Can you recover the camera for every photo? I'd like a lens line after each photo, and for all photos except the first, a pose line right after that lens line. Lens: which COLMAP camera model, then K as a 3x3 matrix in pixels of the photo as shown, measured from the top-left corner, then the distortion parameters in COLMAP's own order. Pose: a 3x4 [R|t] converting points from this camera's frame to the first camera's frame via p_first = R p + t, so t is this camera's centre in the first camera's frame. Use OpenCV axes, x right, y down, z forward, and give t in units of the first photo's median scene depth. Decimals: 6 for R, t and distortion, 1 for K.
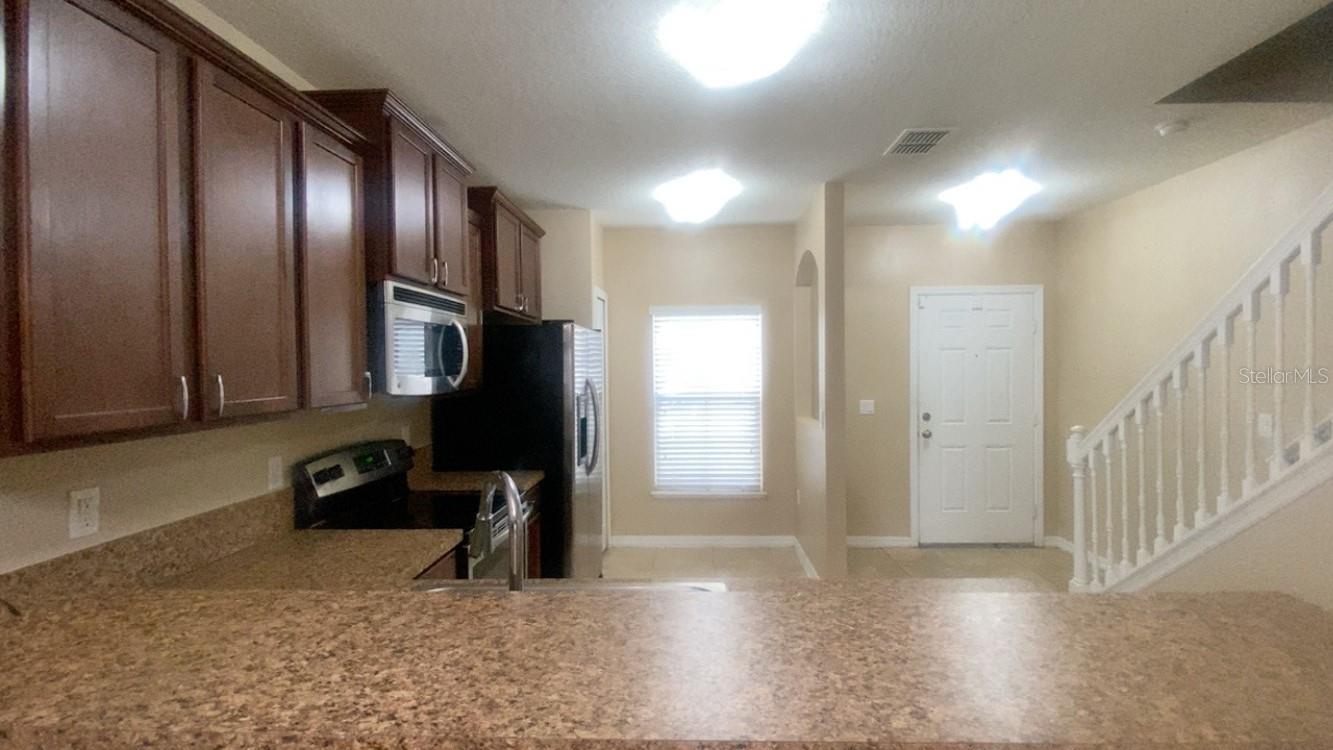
lens RADIAL K [[608.3, 0, 675.1], [0, 608.3, 373.8], [0, 0, 1]] dist [-0.001515, -0.004848]
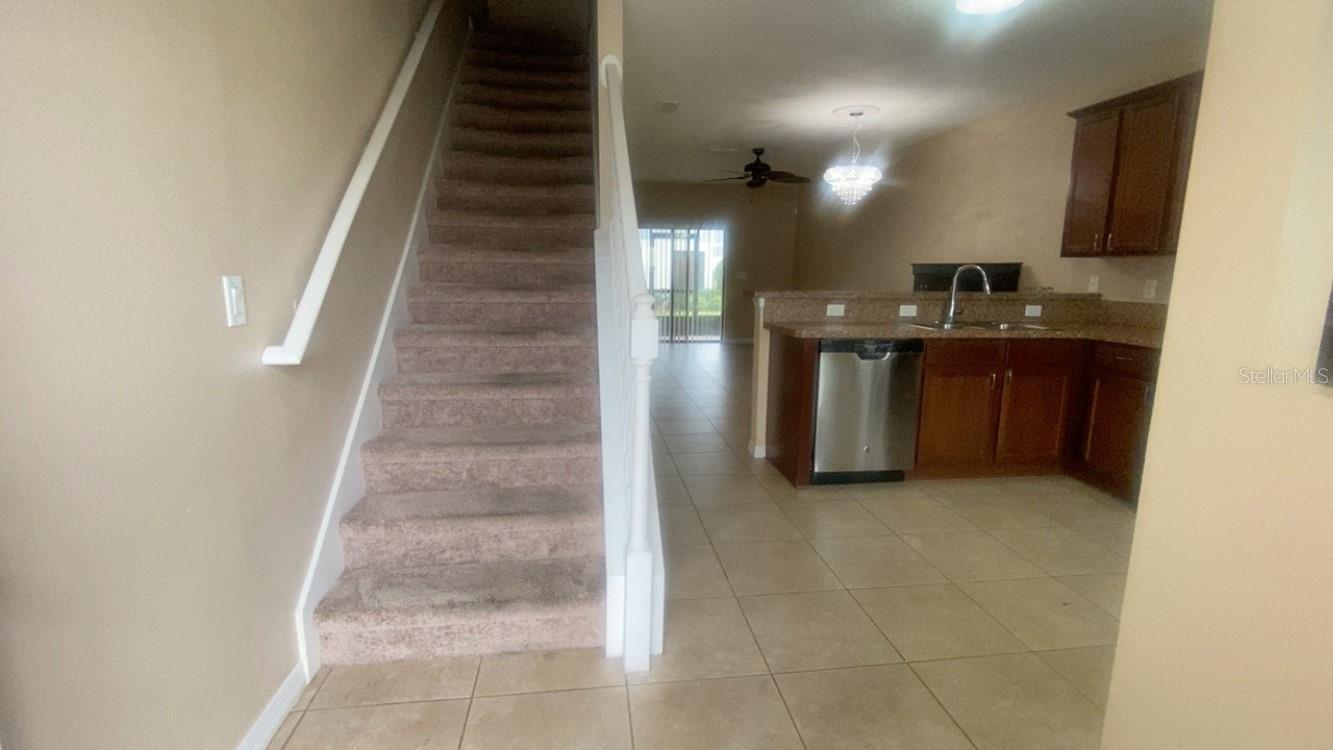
lens RADIAL K [[608.3, 0, 661.5], [0, 608.3, 382.4], [0, 0, 1]] dist [-0.001515, -0.004848]
pose [[-0.988620, 0.024338, -0.148450, 1.107726], [-0.005709, 0.980044, 0.198701, 0.083535], [0.150324, 0.197287, -0.968752, 2.409027]]
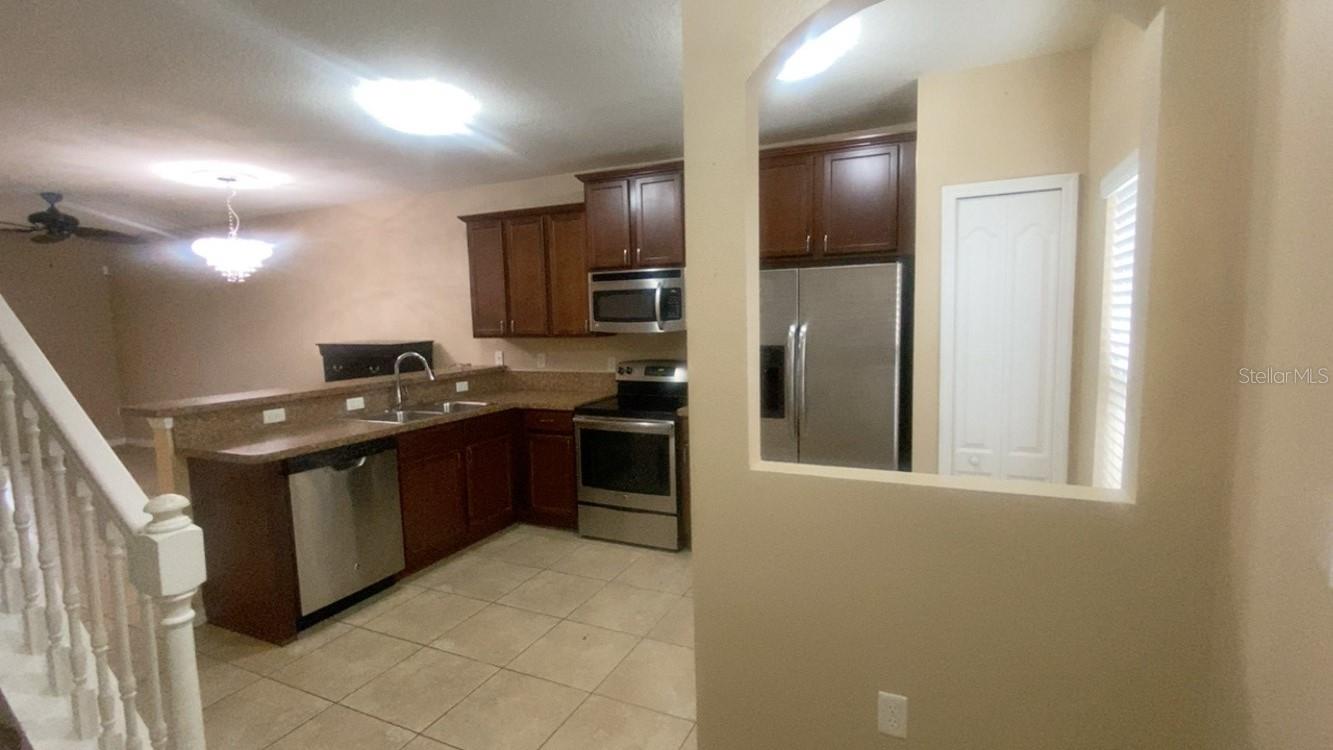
lens RADIAL K [[608.3, 0, 674.7], [0, 608.3, 377.6], [0, 0, 1]] dist [-0.001515, -0.004848]
pose [[-0.395371, 0.110776, -0.911817, 1.332003], [0.011326, 0.993213, 0.115753, -0.045048], [0.918452, 0.035438, -0.393943, 2.201431]]
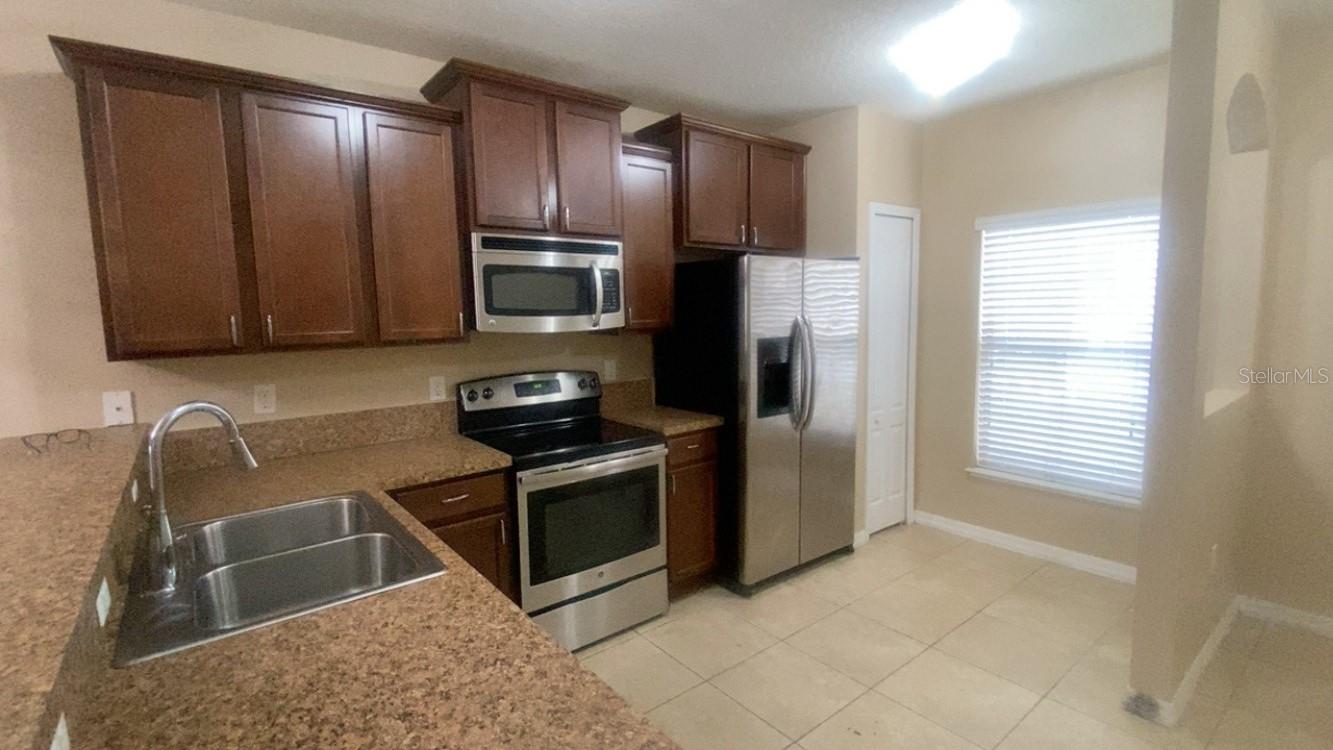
lens RADIAL K [[608.3, 0, 668.6], [0, 608.3, 374.7], [0, 0, 1]] dist [-0.001515, -0.004848]
pose [[0.641533, 0.082257, -0.762672, 0.715616], [0.001393, 0.994107, 0.108390, -0.010838], [0.767094, -0.070599, 0.637638, 0.576148]]
